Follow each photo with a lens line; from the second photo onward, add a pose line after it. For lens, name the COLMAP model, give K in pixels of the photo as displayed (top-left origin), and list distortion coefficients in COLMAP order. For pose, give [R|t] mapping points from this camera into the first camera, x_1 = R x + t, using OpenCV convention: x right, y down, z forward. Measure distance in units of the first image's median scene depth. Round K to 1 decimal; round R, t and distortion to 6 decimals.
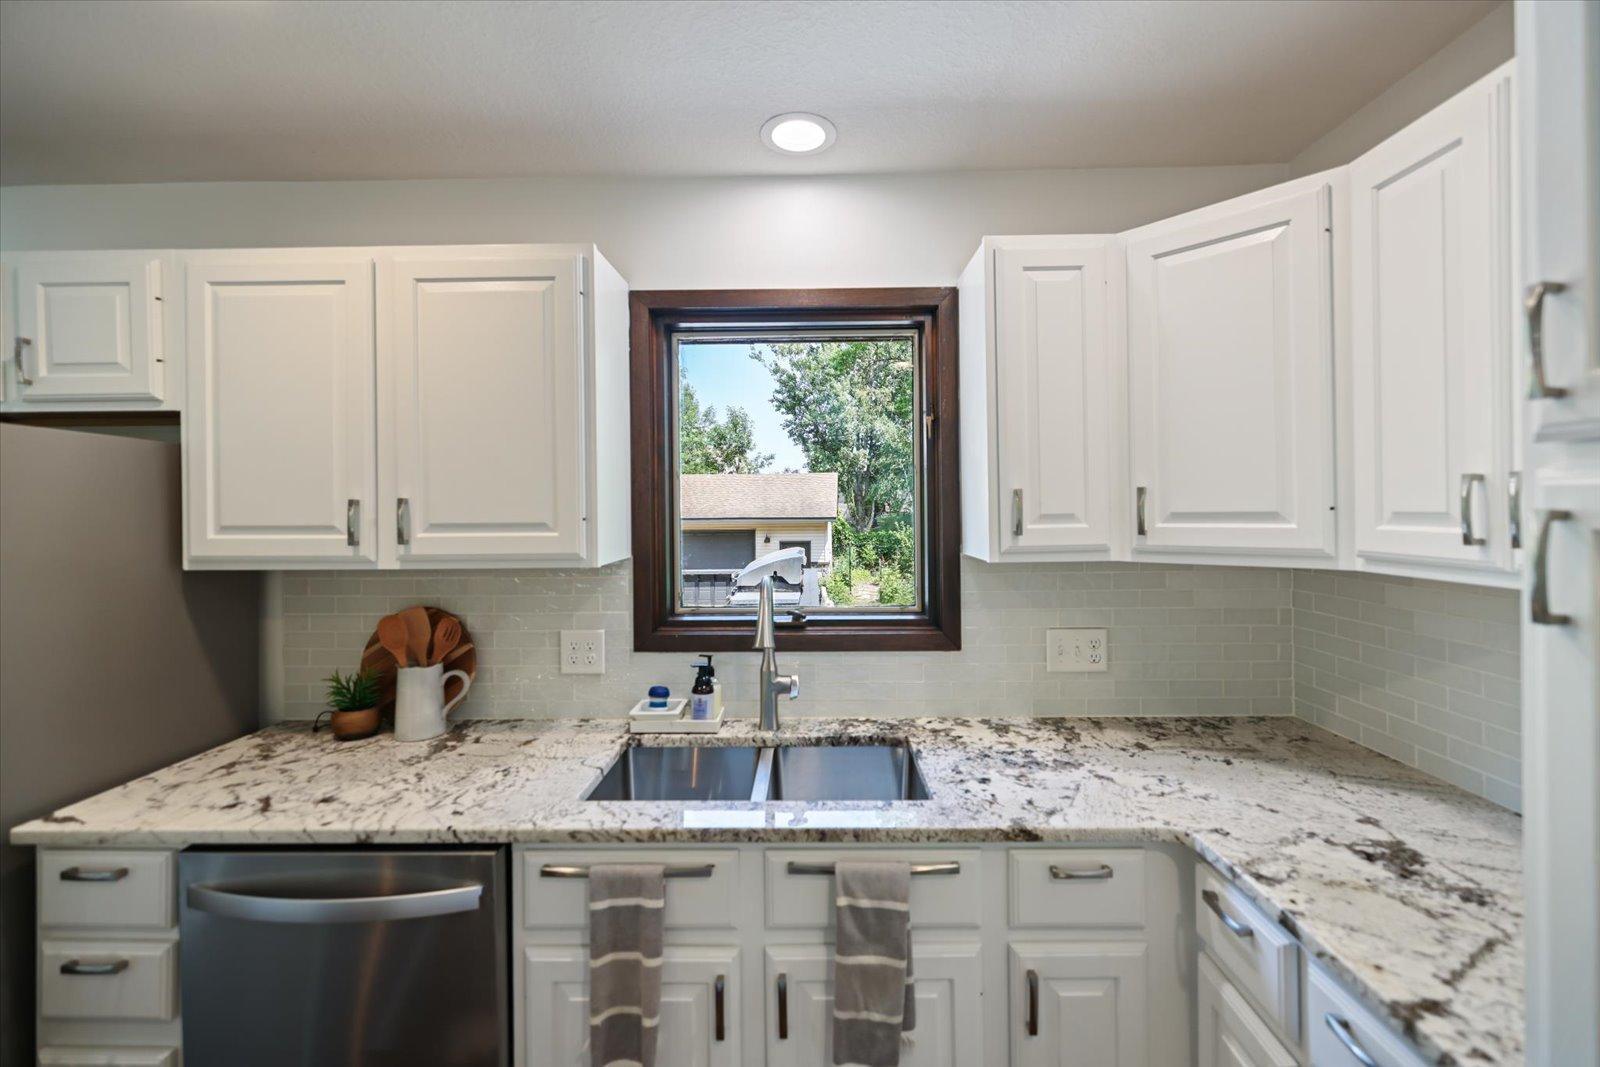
lens RADIAL K [[680.6, 0, 801.0], [0, 680.6, 514.4], [0, 0, 1]] dist [0.000535, 0.000045]
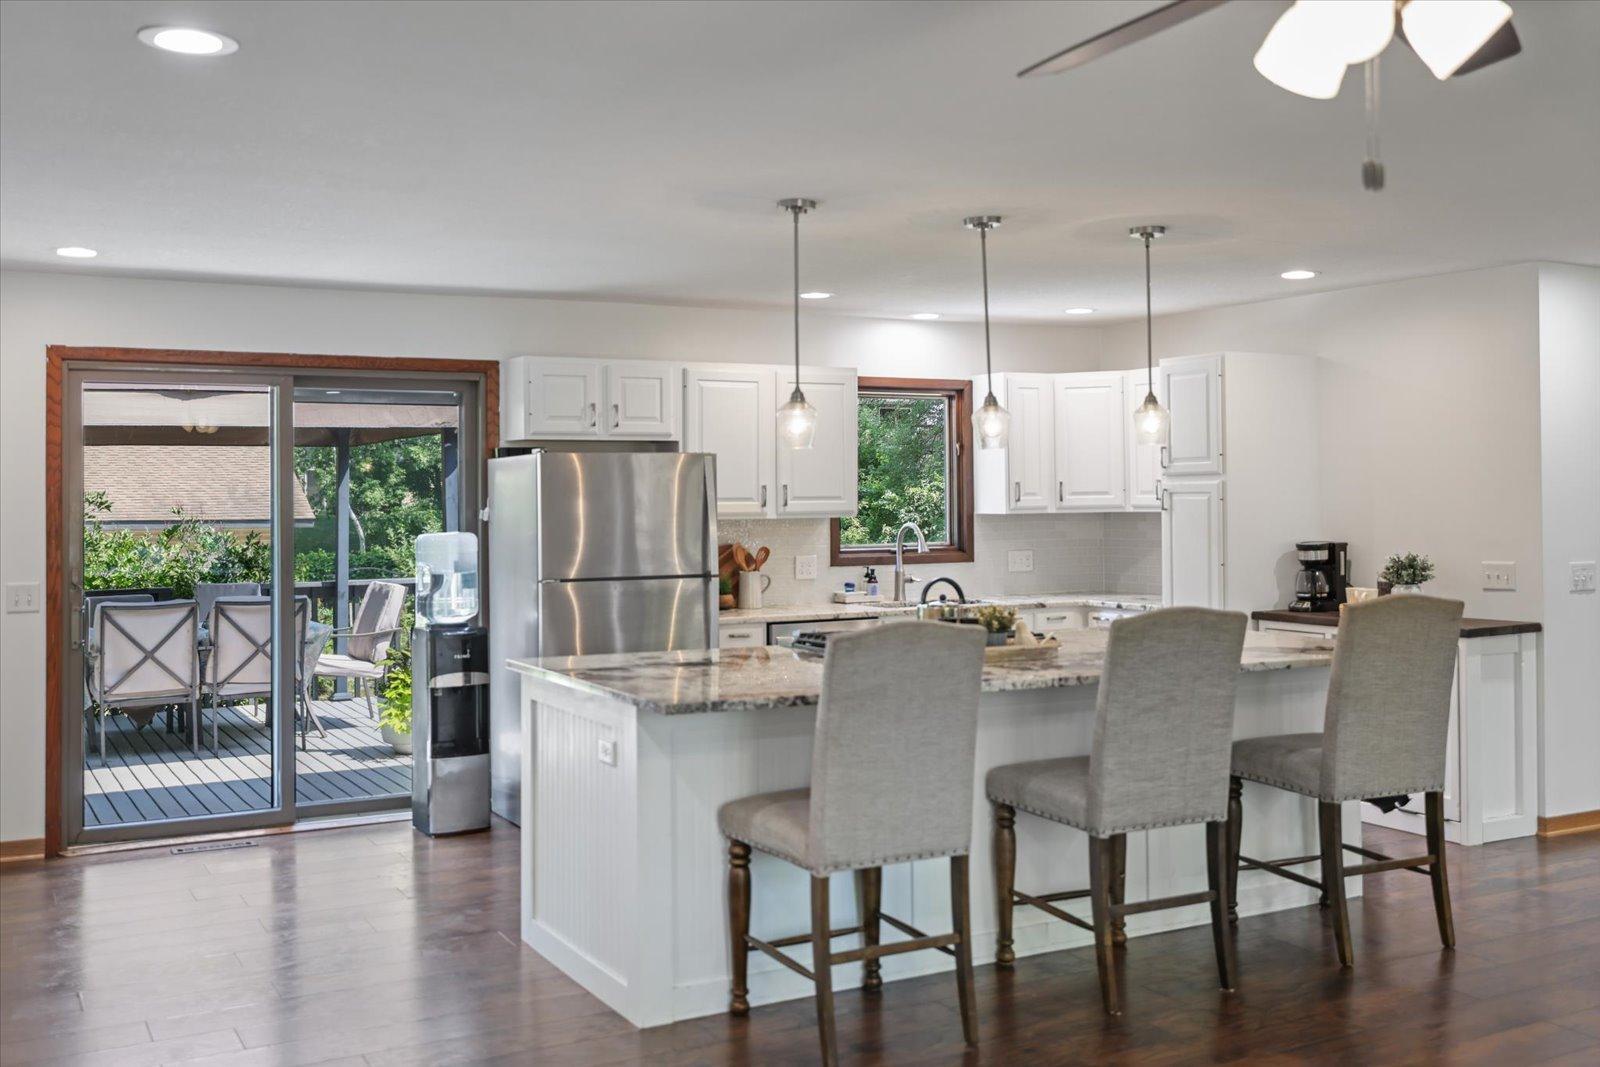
lens RADIAL K [[1552.8, 0, 800.0], [0, 1552.8, 533.5], [0, 0, 1]] dist [-0.000536, -0.000245]
pose [[0.873512, -0.010424, 0.486691, -2.512510], [0.007367, 0.999939, 0.008196, 0.077586], [-0.486747, -0.003574, 0.873536, -2.826694]]
